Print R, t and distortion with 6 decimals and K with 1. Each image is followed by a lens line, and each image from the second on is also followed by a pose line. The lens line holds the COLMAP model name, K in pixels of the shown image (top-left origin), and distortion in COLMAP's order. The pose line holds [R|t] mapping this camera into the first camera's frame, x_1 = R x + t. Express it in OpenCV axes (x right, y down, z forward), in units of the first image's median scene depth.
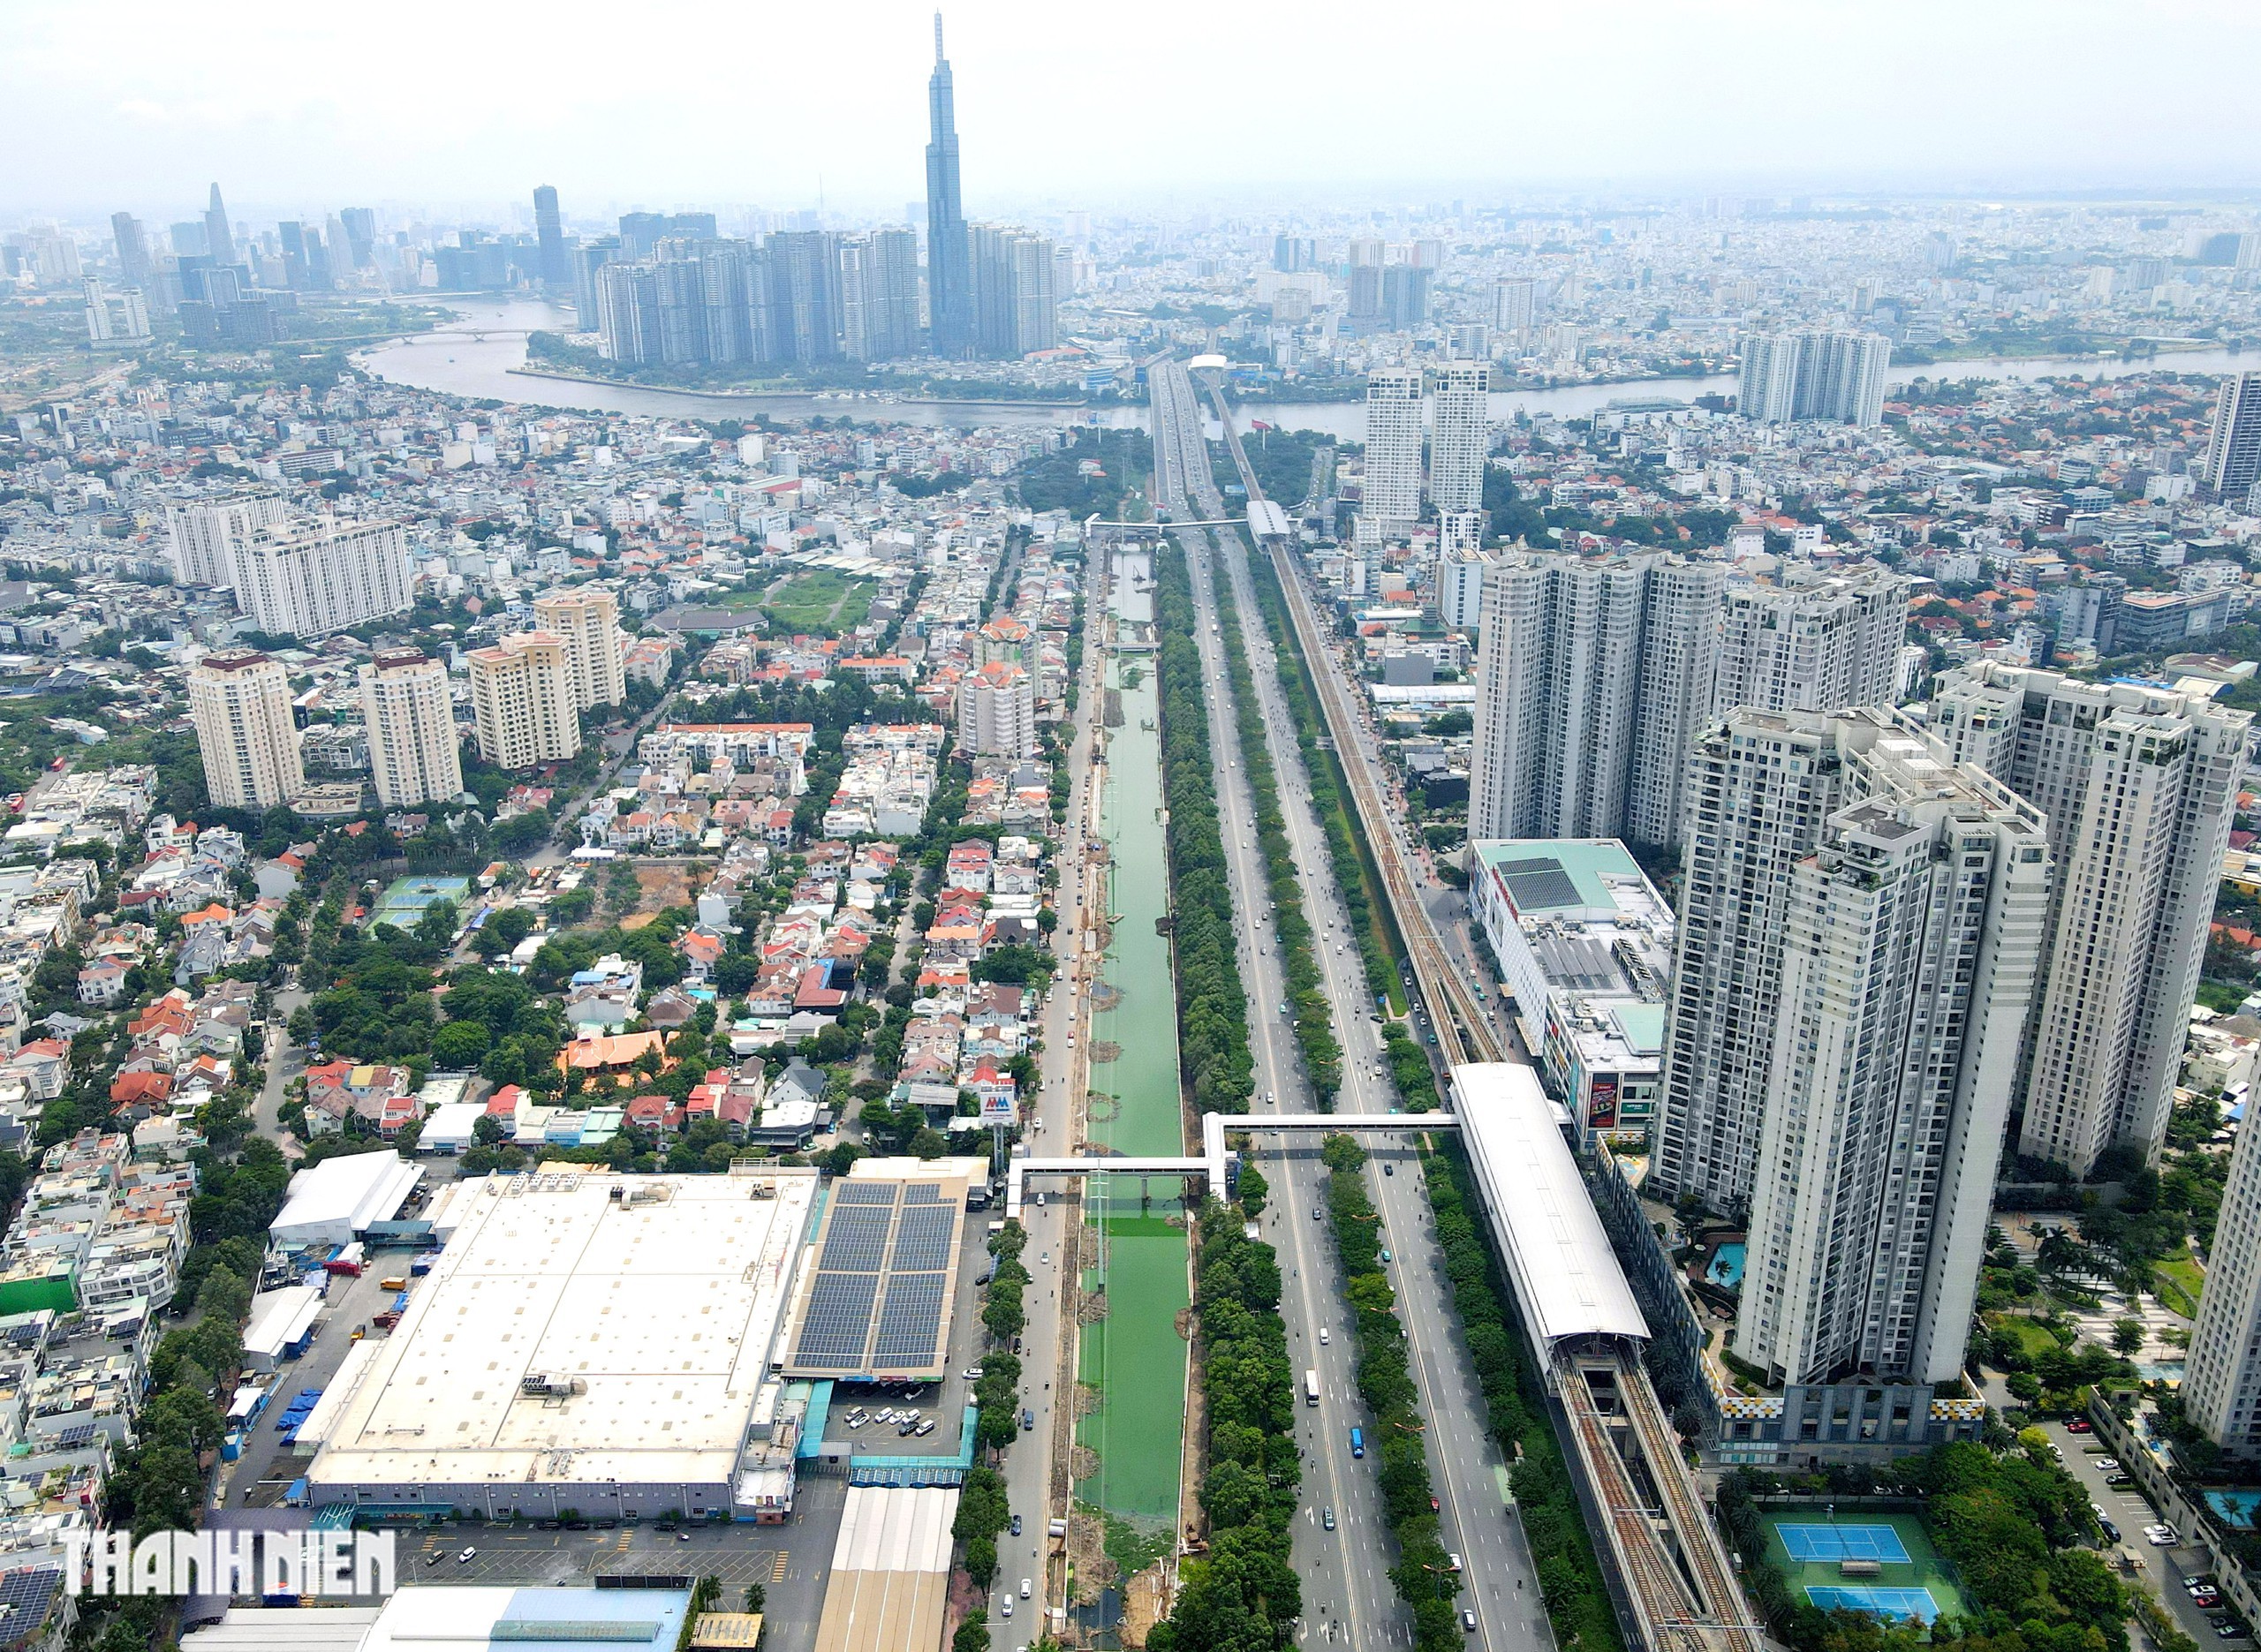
lens RADIAL K [[1844.5, 0, 1122.3], [0, 1844.5, 825.5], [0, 0, 1]] dist [0.008670, 0.003006]
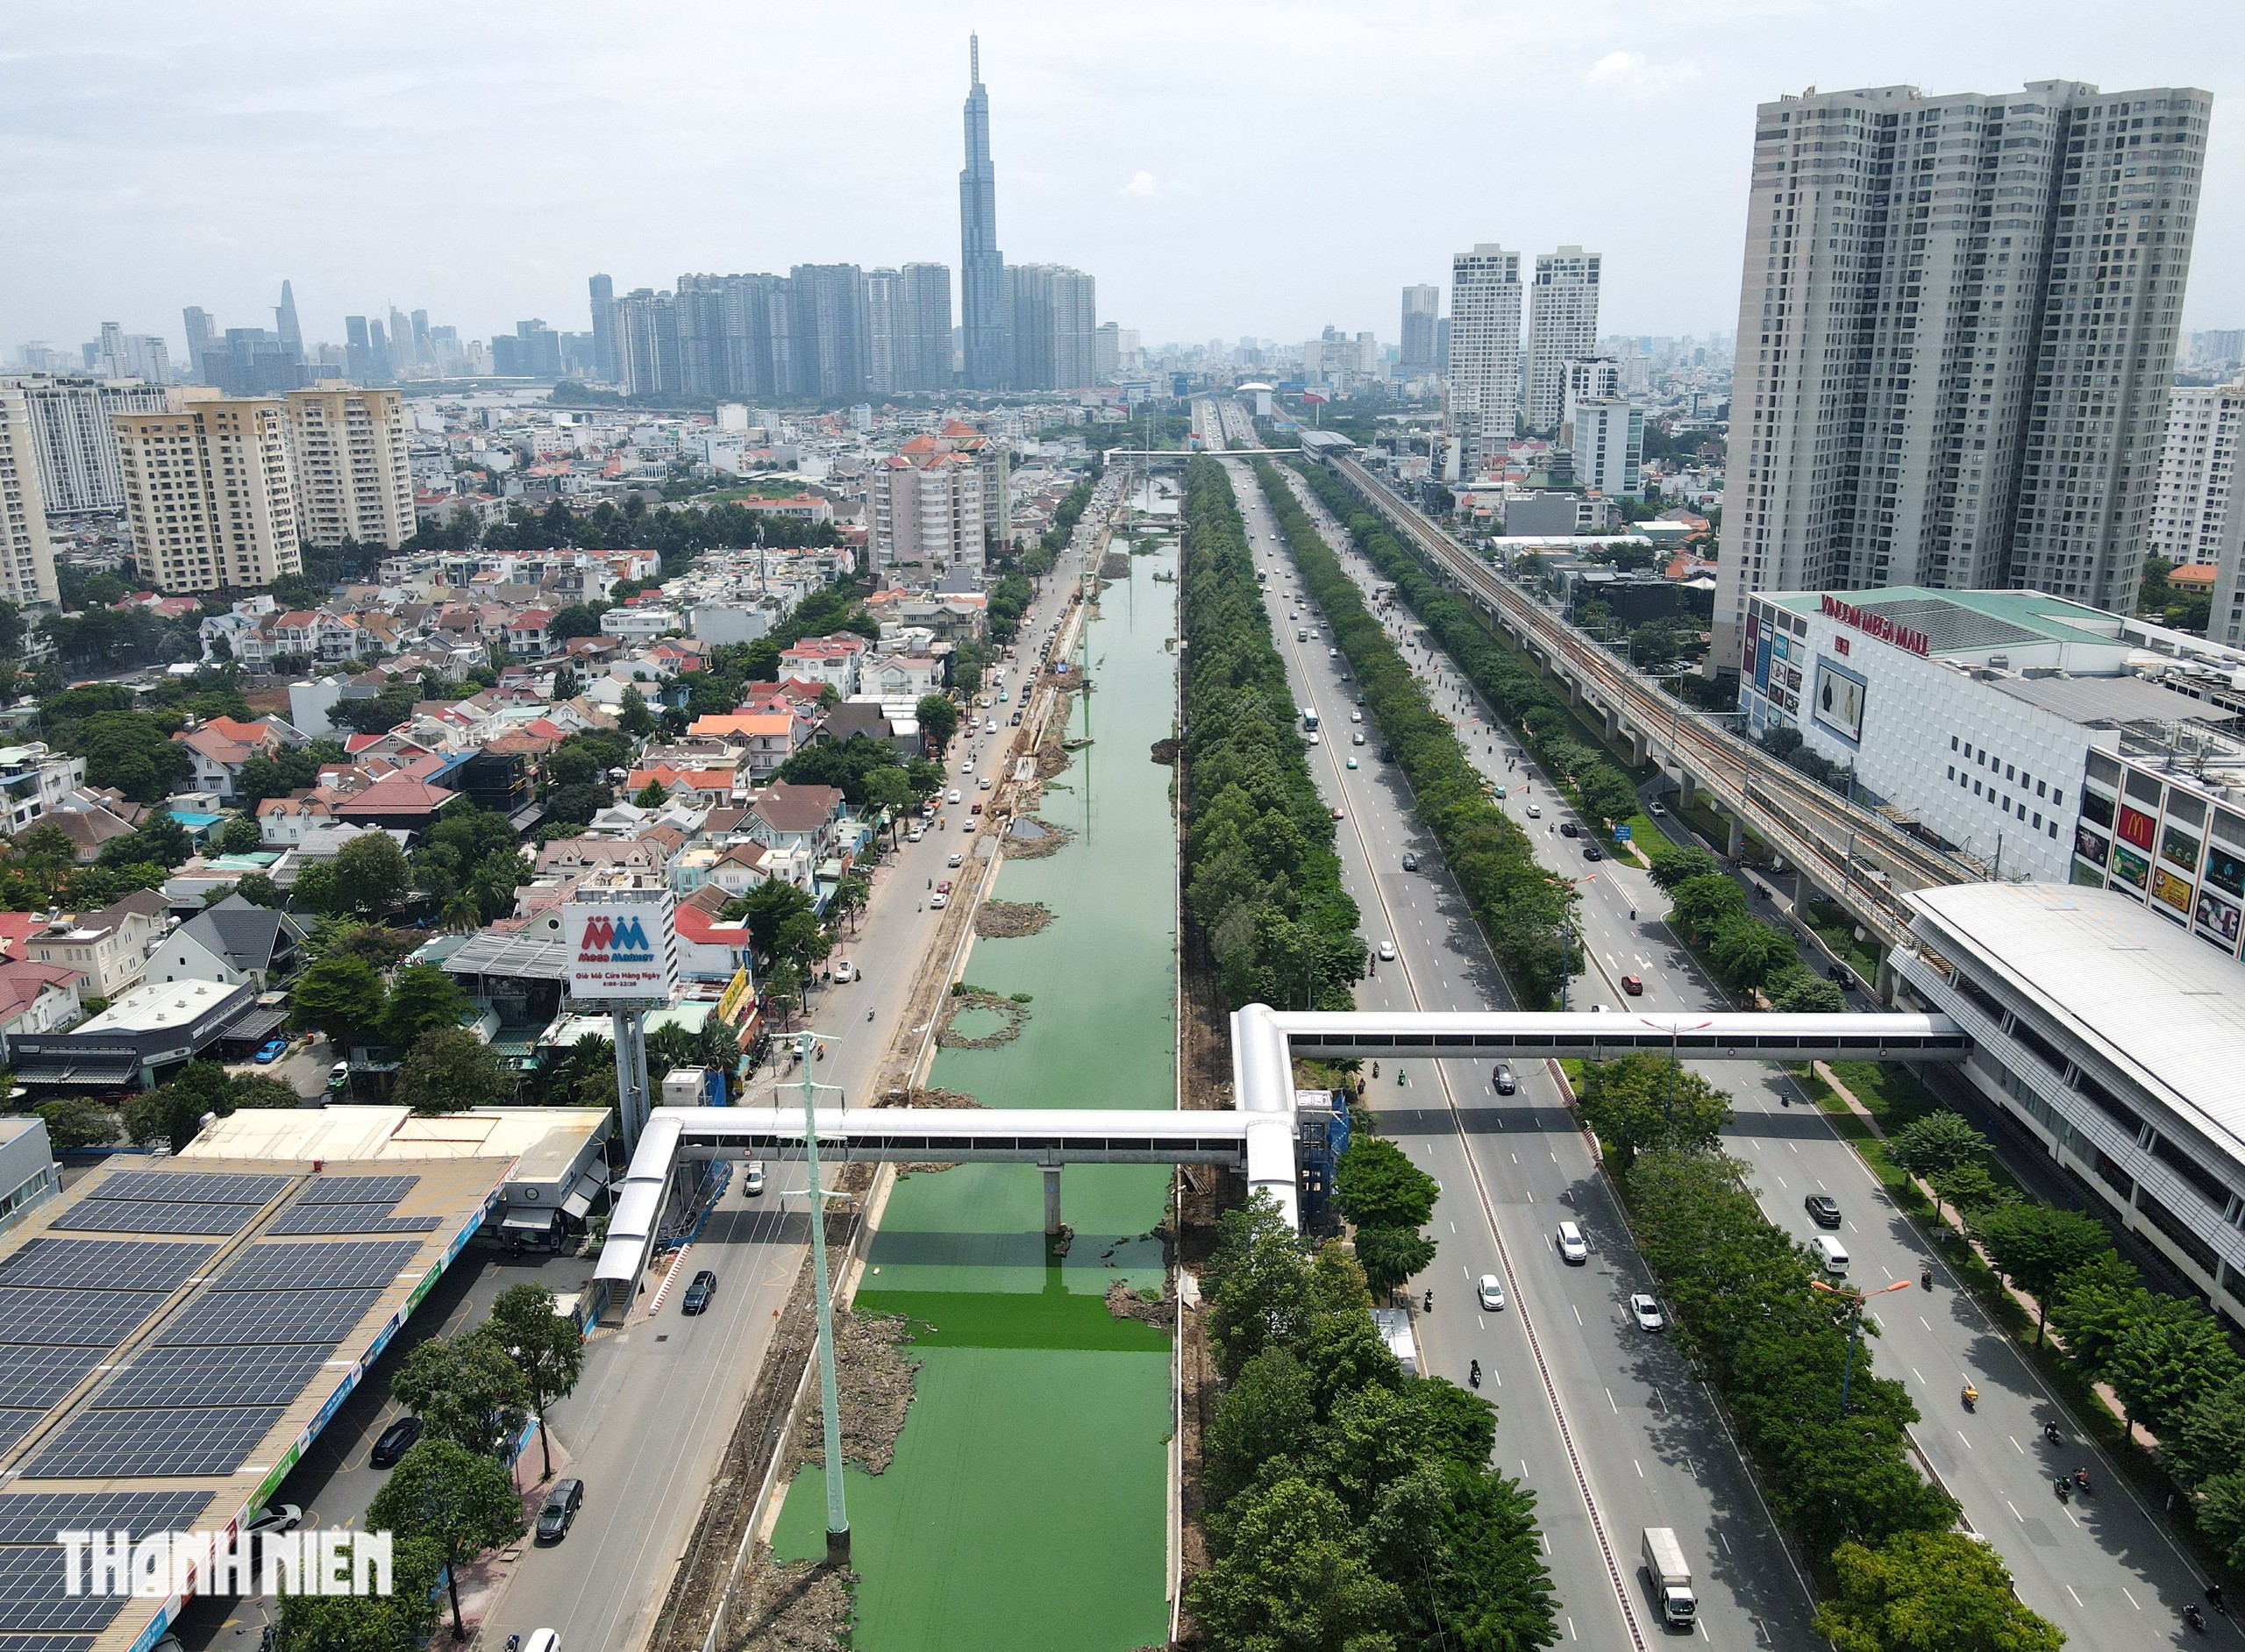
lens RADIAL K [[1696.1, 0, 1133.2], [0, 1696.1, 826.6], [0, 0, 1]] dist [0.011828, 0.002671]
pose [[0.999674, 0.007791, -0.024319, 0.029132], [-0.009570, 0.997219, -0.073916, 0.131621], [0.023675, 0.074124, 0.996968, 0.598622]]
